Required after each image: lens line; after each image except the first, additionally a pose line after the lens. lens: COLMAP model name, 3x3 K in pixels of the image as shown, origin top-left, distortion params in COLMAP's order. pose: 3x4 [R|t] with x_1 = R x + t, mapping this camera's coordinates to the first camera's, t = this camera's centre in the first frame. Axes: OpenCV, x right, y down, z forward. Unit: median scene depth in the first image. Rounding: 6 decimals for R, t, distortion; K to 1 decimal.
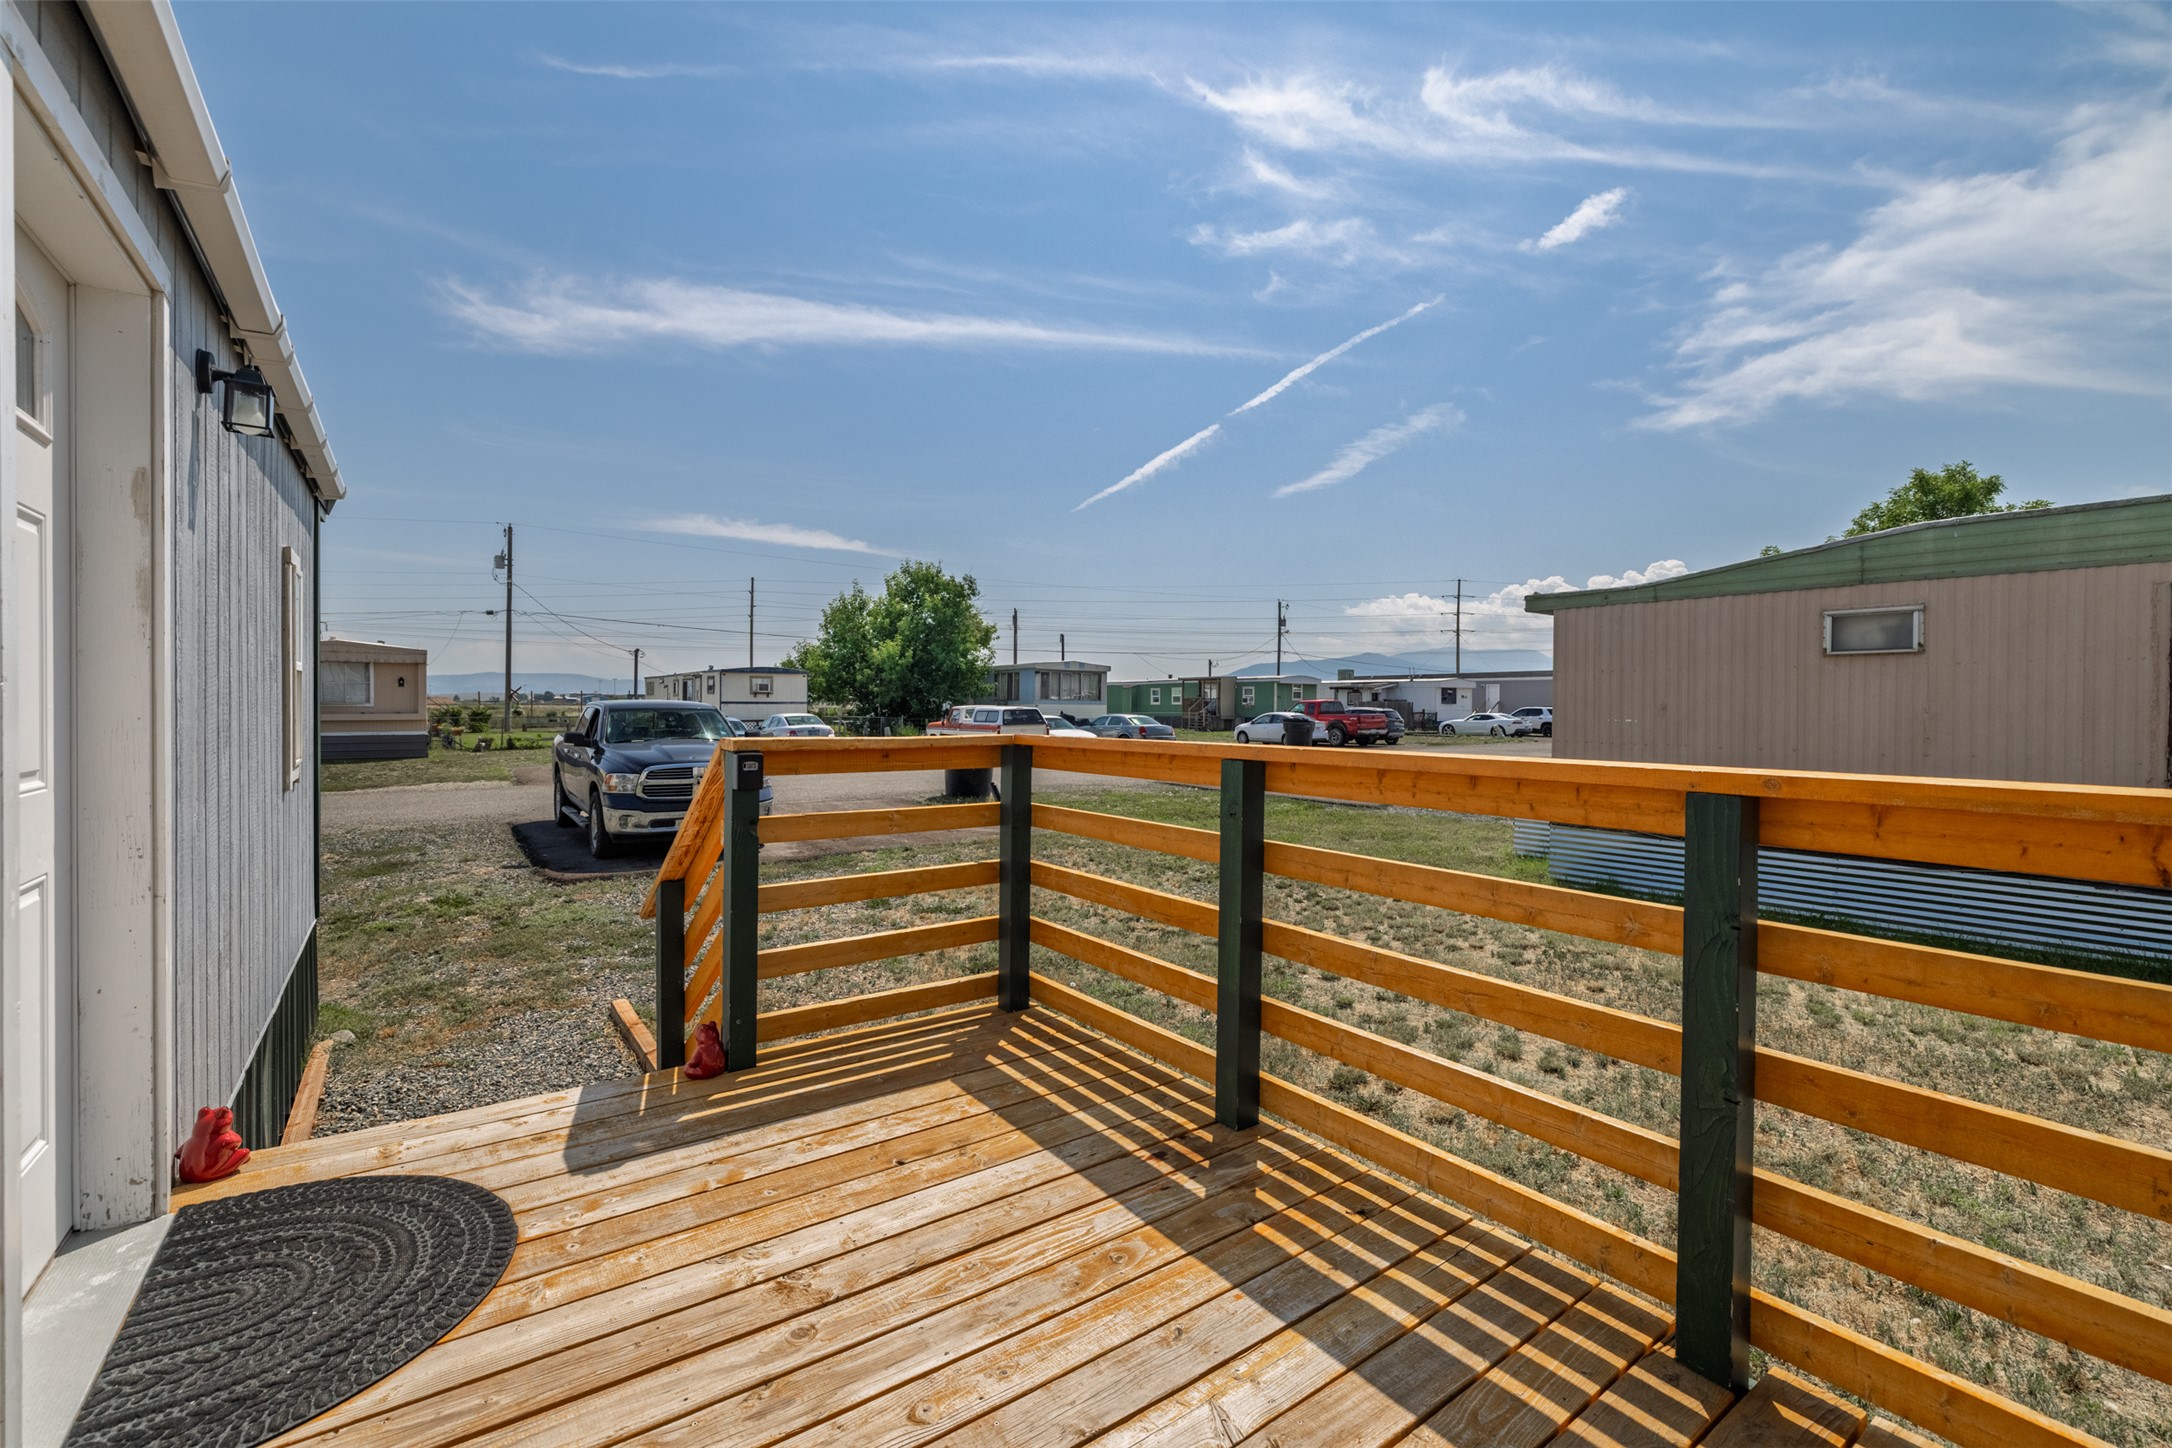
lens RADIAL K [[912.5, 0, 1091.3], [0, 912.5, 728.9], [0, 0, 1]] dist [-0.000814, -0.000023]
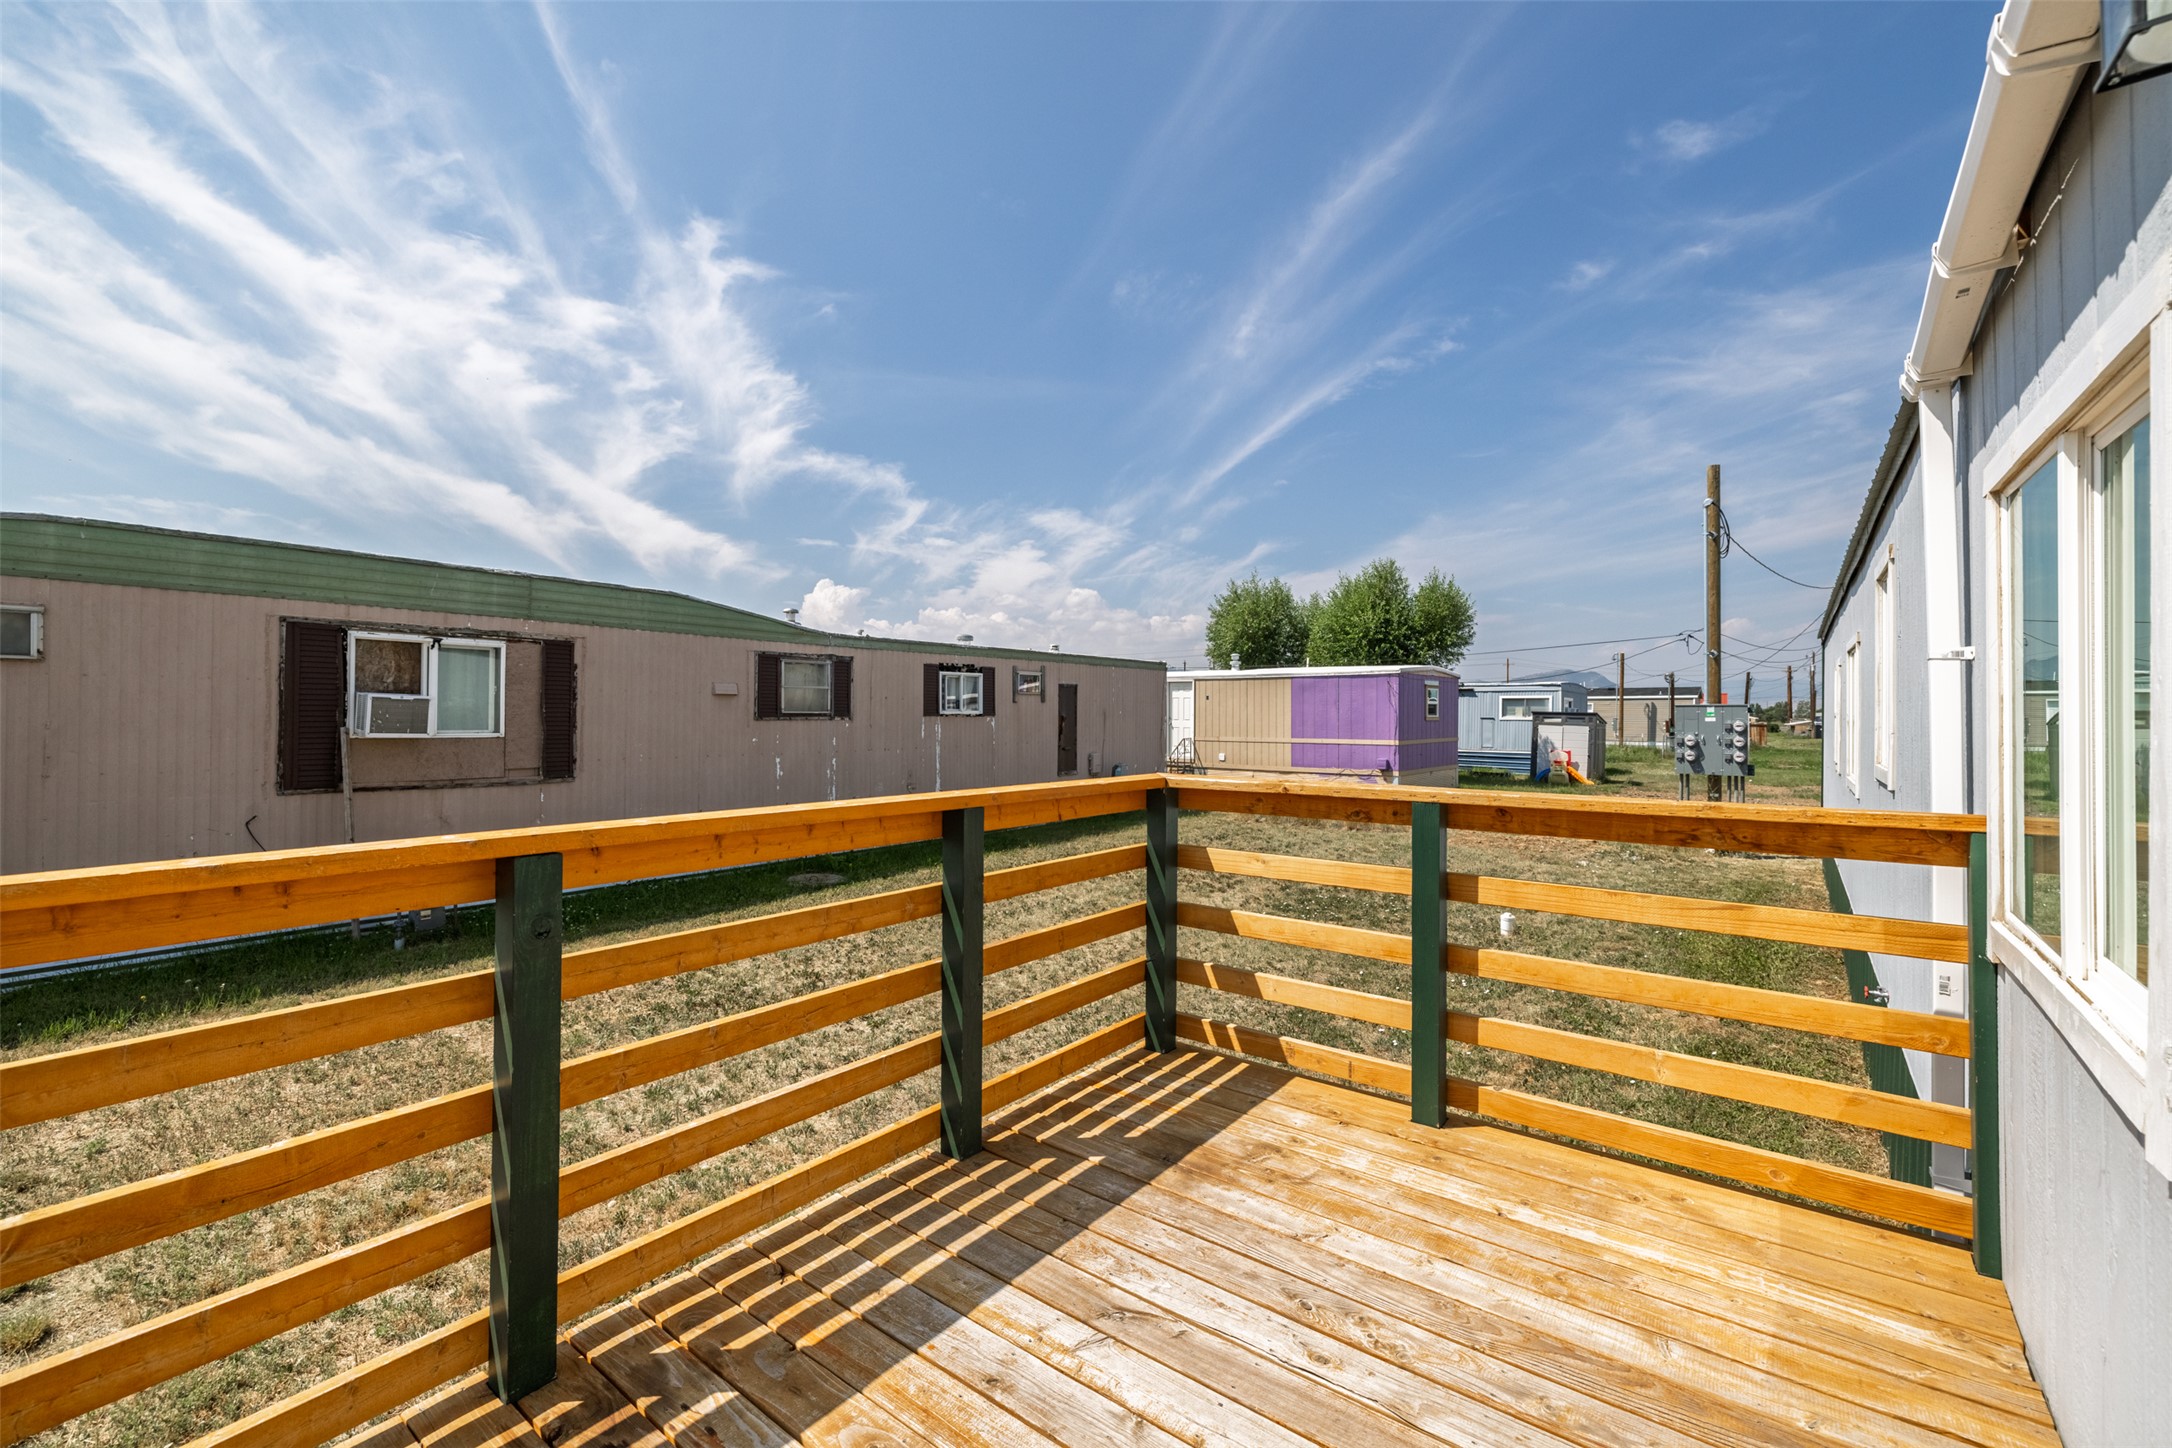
lens RADIAL K [[912.5, 0, 1088.9], [0, 912.5, 713.3], [0, 0, 1]] dist [-0.000814, -0.000023]
pose [[-0.278010, -0.006193, 0.960558, -0.666043], [0.016319, 0.999804, 0.011169, -0.079452], [-0.960440, 0.018781, -0.277855, 0.835599]]
